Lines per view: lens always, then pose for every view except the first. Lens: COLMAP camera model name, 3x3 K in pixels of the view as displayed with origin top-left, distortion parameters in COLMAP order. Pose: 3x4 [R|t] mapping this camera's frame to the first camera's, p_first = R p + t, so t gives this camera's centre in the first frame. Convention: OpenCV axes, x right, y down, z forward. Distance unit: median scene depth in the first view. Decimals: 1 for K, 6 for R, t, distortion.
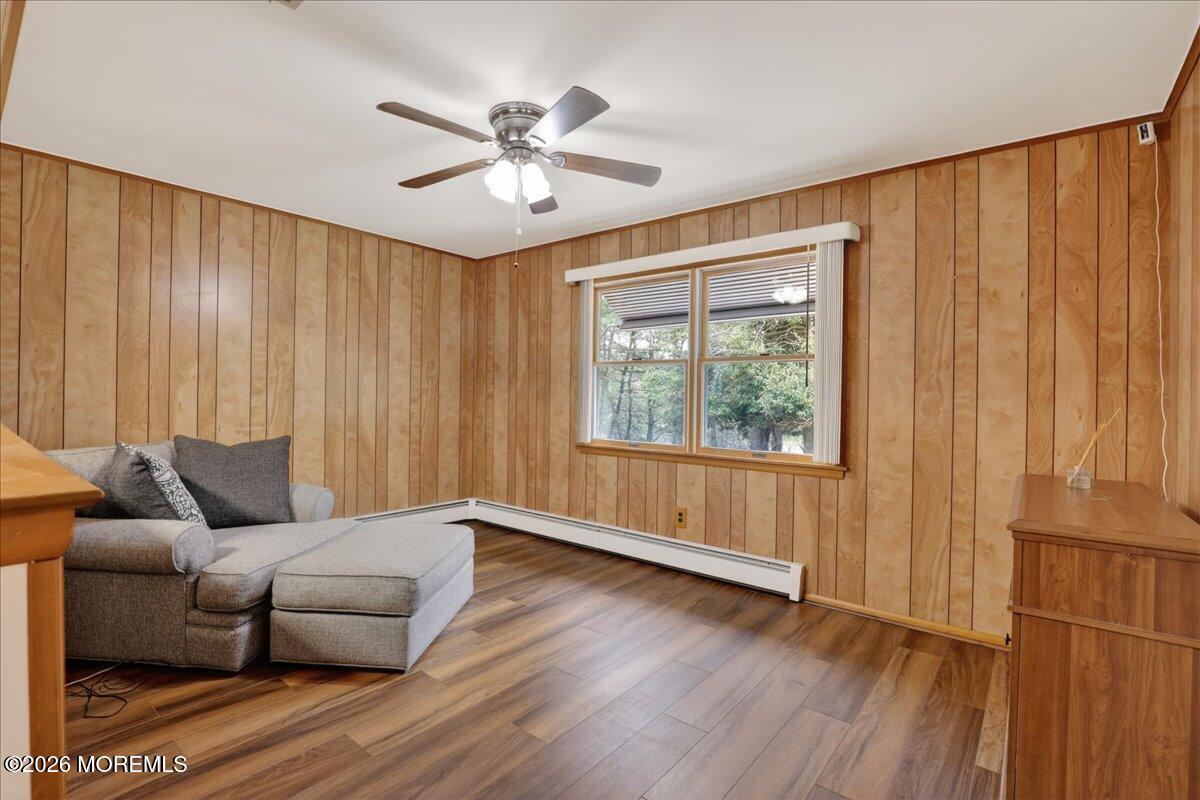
lens RADIAL K [[551.5, 0, 599.9], [0, 551.5, 396.1], [0, 0, 1]] dist [-0.031595, 0.000613]
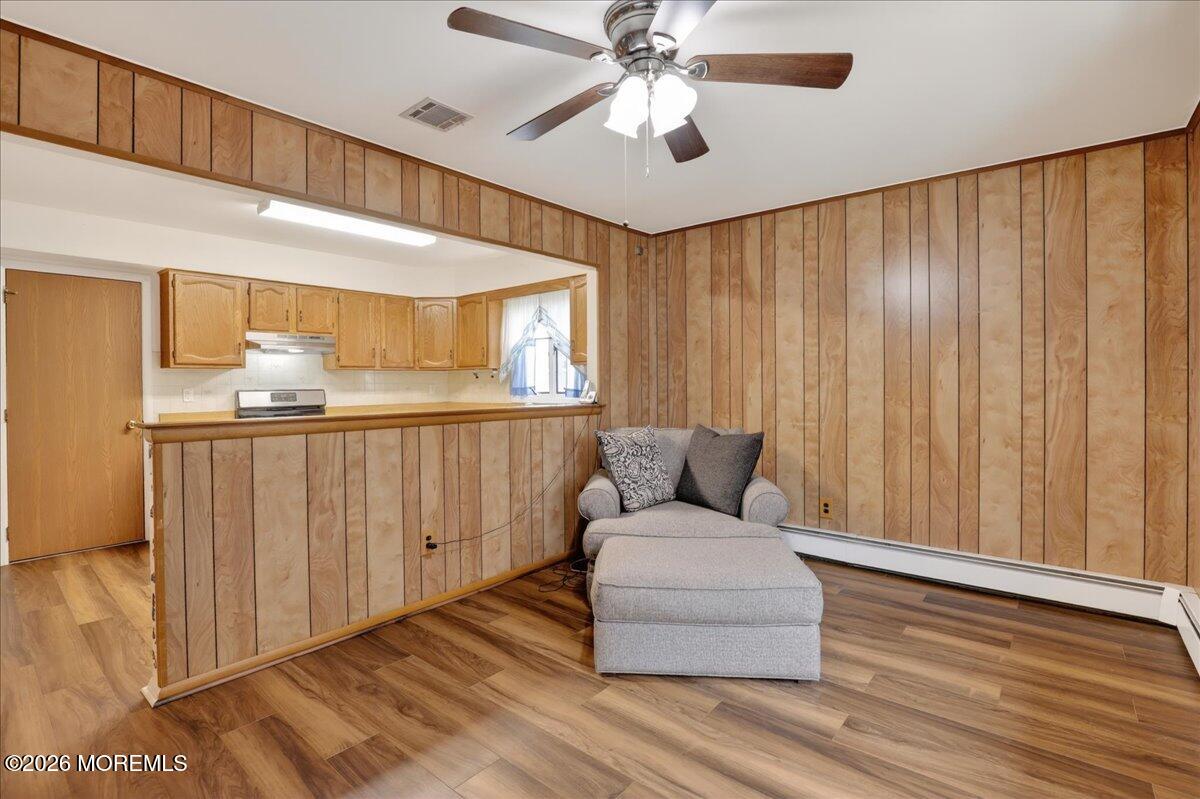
lens RADIAL K [[553.6, 0, 599.0], [0, 553.6, 388.8], [0, 0, 1]] dist [-0.044795, 0.009925]
pose [[-0.013787, -0.003698, -0.999898, 0.375694], [0.003514, 0.999987, -0.003747, -0.003525], [0.999899, -0.003565, -0.013774, 0.601813]]
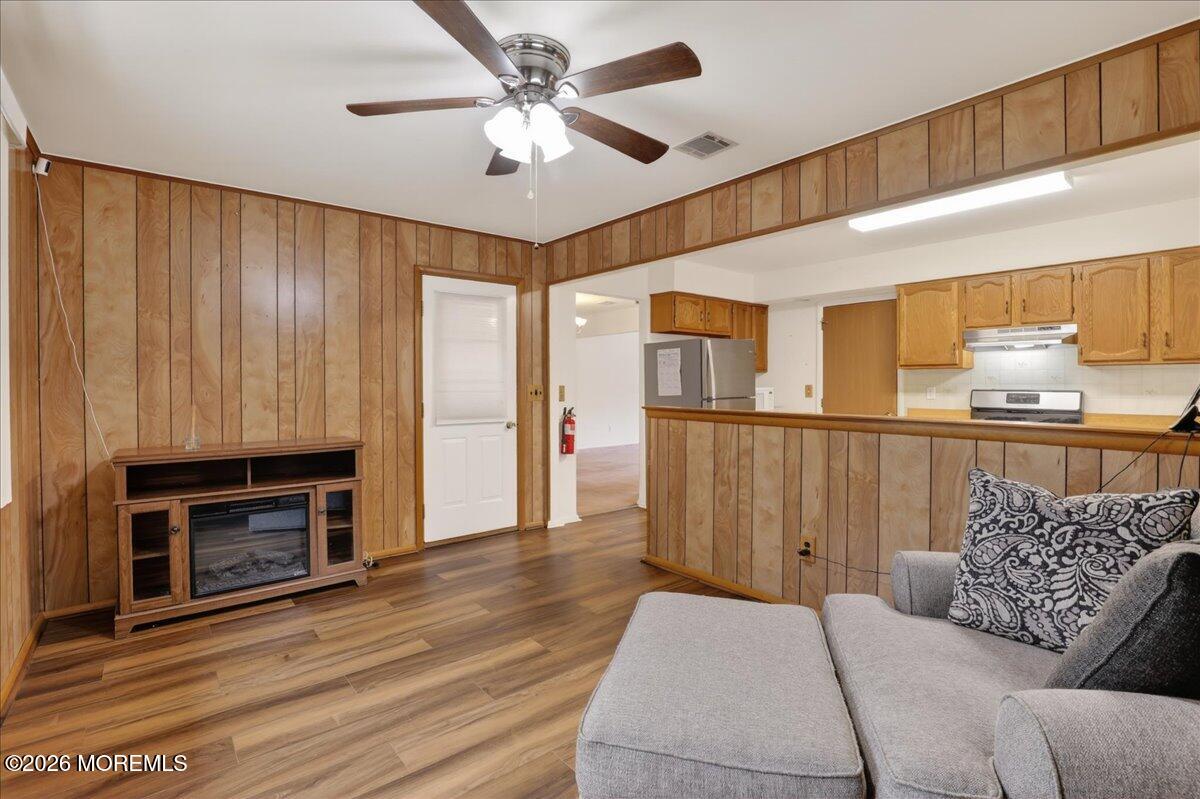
lens RADIAL K [[551.5, 0, 599.9], [0, 551.5, 395.6], [0, 0, 1]] dist [-0.031595, 0.000613]
pose [[-0.981721, -0.017913, 0.189479, -0.250113], [-0.013095, 0.999559, 0.026650, -0.016079], [-0.189873, 0.023682, -0.981523, 1.127846]]
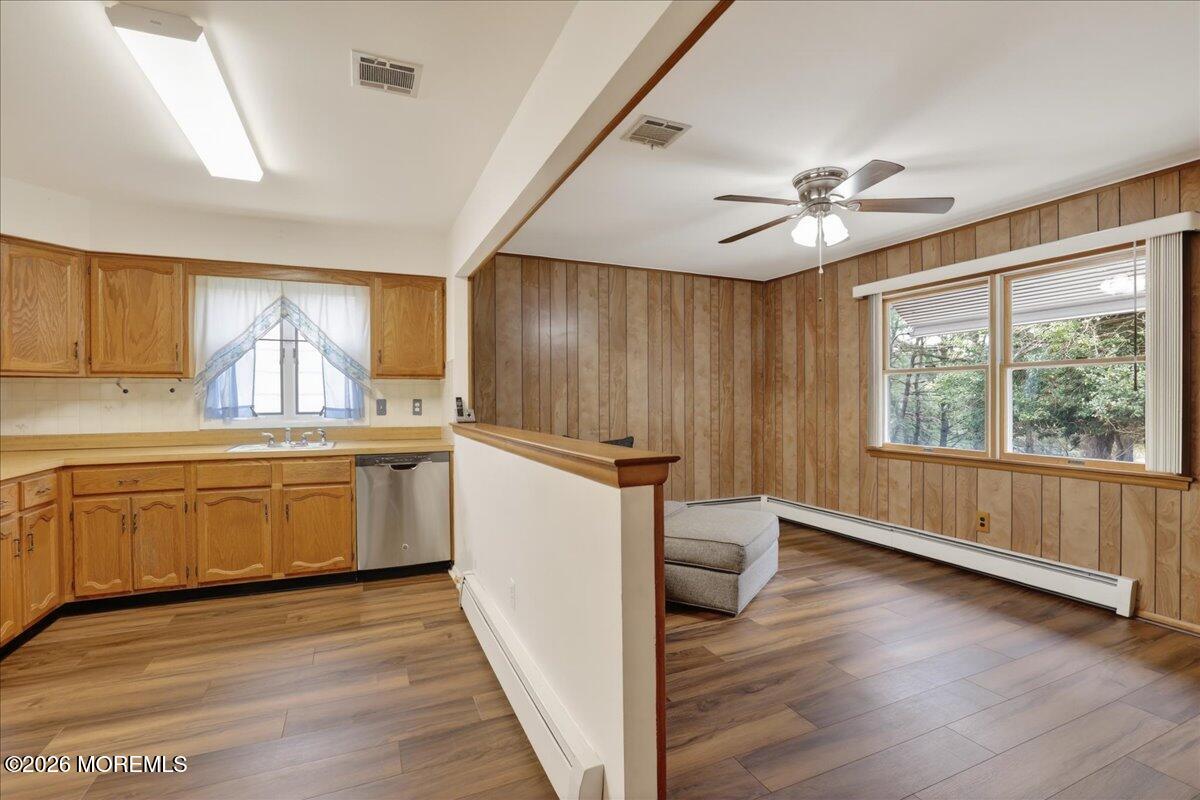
lens RADIAL K [[551.1, 0, 601.0], [0, 551.1, 401.5], [0, 0, 1]] dist [-0.038638, 0.006951]
pose [[0.891296, -0.016042, -0.453137, -0.023464], [0.016351, 0.999861, -0.003235, -0.008573], [0.453126, -0.004526, 0.891435, -0.194870]]
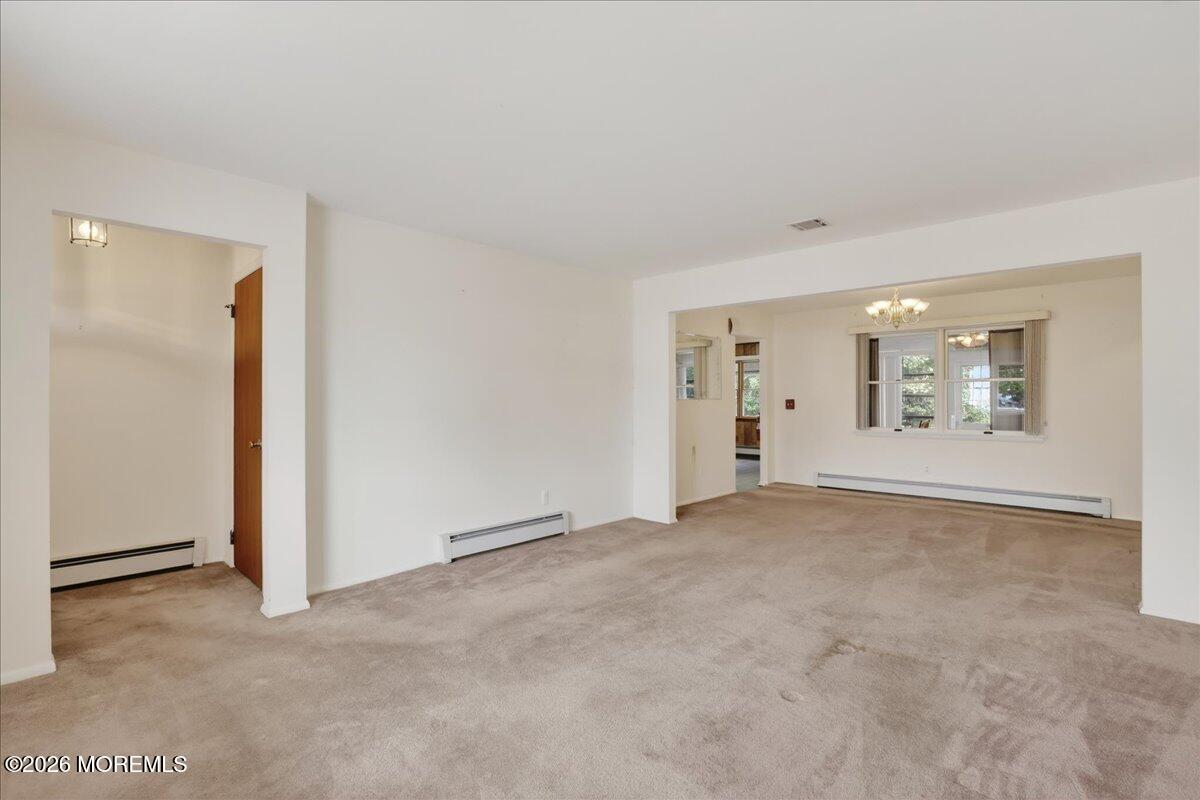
lens RADIAL K [[551.5, 0, 599.9], [0, 551.5, 396.1], [0, 0, 1]] dist [-0.031595, 0.000613]
pose [[0.997700, -0.015511, -0.065987, -0.429282], [0.014927, 0.999845, -0.009328, -0.007767], [0.066121, 0.008321, 0.997777, -2.224838]]
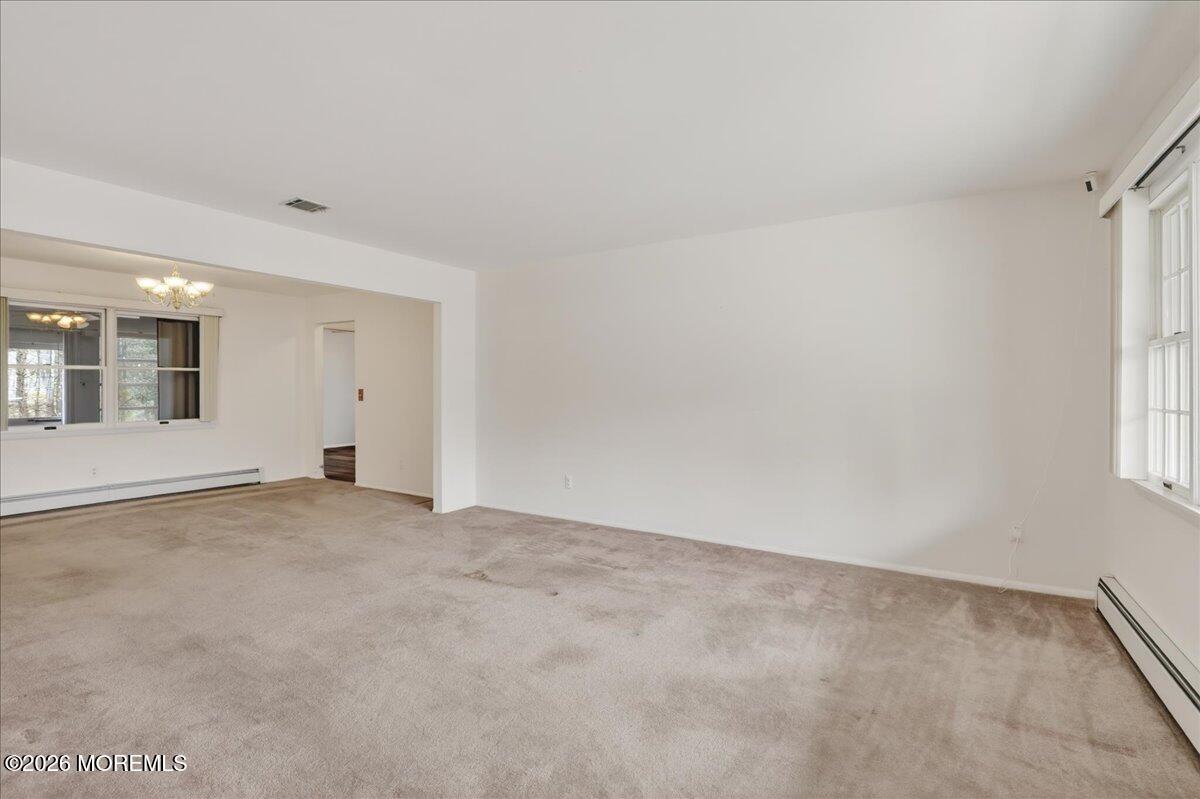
lens RADIAL K [[553.6, 0, 599.0], [0, 553.6, 388.8], [0, 0, 1]] dist [-0.044795, 0.009925]
pose [[-0.124347, -0.016863, 0.992096, -1.115580], [0.003050, 0.999844, 0.017377, -0.018943], [-0.992234, 0.005186, -0.124276, -1.592776]]
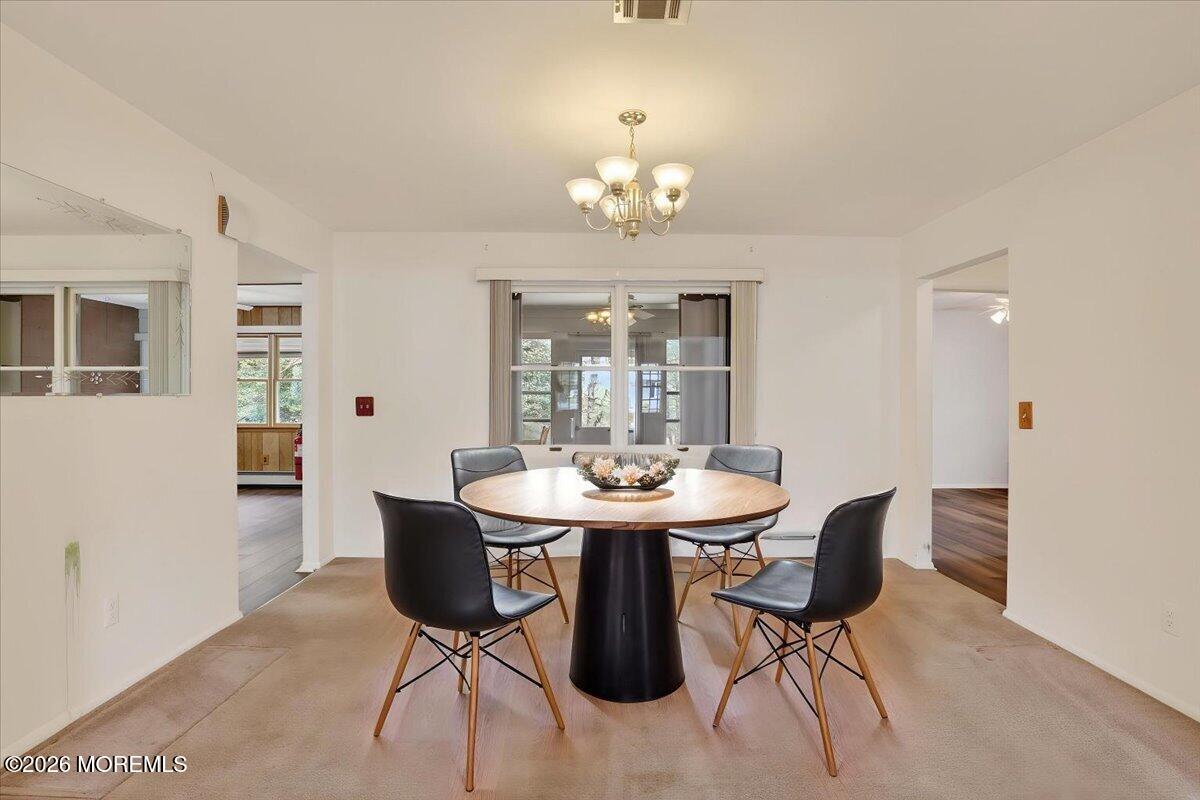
lens RADIAL K [[551.5, 0, 599.9], [0, 551.5, 396.1], [0, 0, 1]] dist [-0.031595, 0.000613]
pose [[0.761480, -0.011301, 0.648090, -0.197850], [0.009483, 0.999935, 0.006294, -0.008088], [-0.648119, 0.001353, 0.761538, -1.234283]]
